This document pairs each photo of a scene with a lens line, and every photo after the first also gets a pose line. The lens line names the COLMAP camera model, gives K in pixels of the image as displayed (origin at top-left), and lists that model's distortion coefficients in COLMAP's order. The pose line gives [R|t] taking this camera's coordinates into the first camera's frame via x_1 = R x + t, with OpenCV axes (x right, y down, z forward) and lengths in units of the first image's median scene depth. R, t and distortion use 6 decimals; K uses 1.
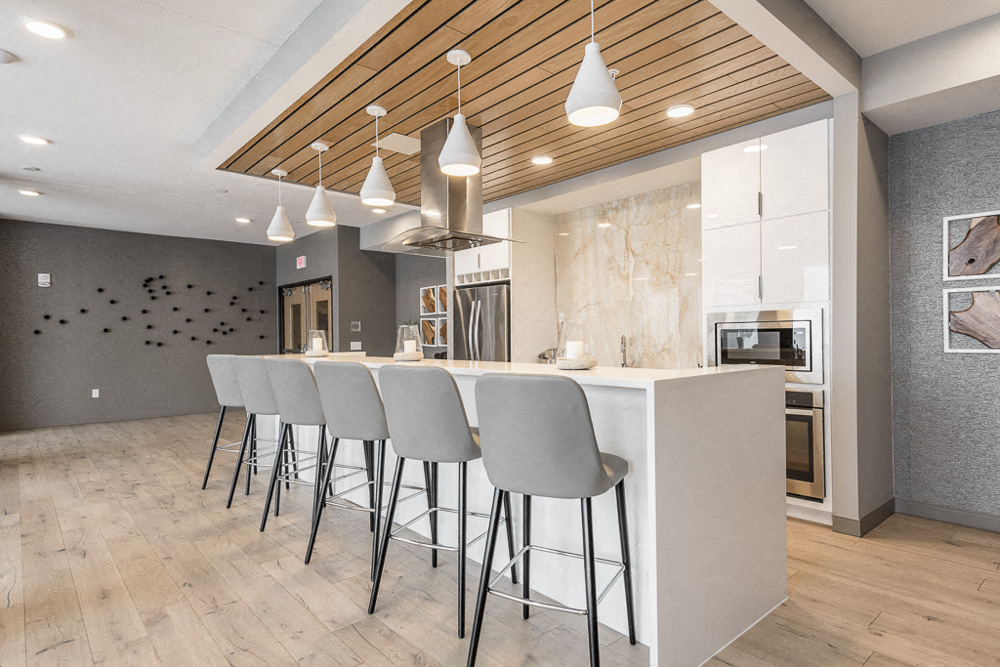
lens RADIAL K [[559.3, 0, 500.0], [0, 559.3, 333.5], [0, 0, 1]] dist [-0.001622, -0.000900]
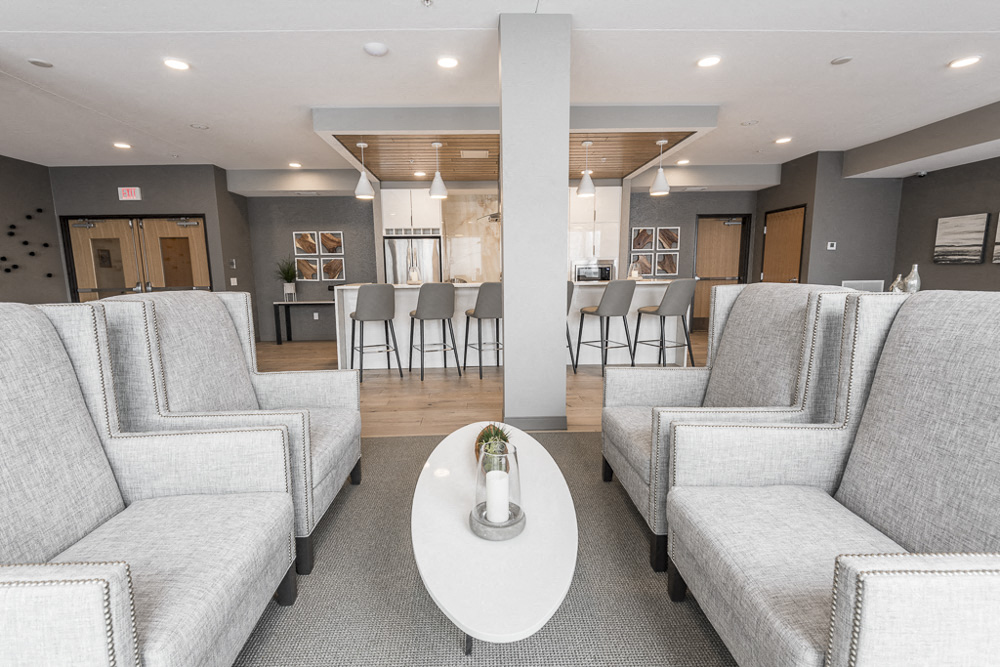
lens RADIAL K [[462.7, 0, 503.0], [0, 462.7, 336.5], [0, 0, 1]] dist [0.000006, -0.000439]
pose [[0.611996, -0.112988, 0.782748, -0.691916], [0.005163, 0.990291, 0.138911, 0.005258], [-0.790844, -0.080972, 0.606637, 0.019046]]
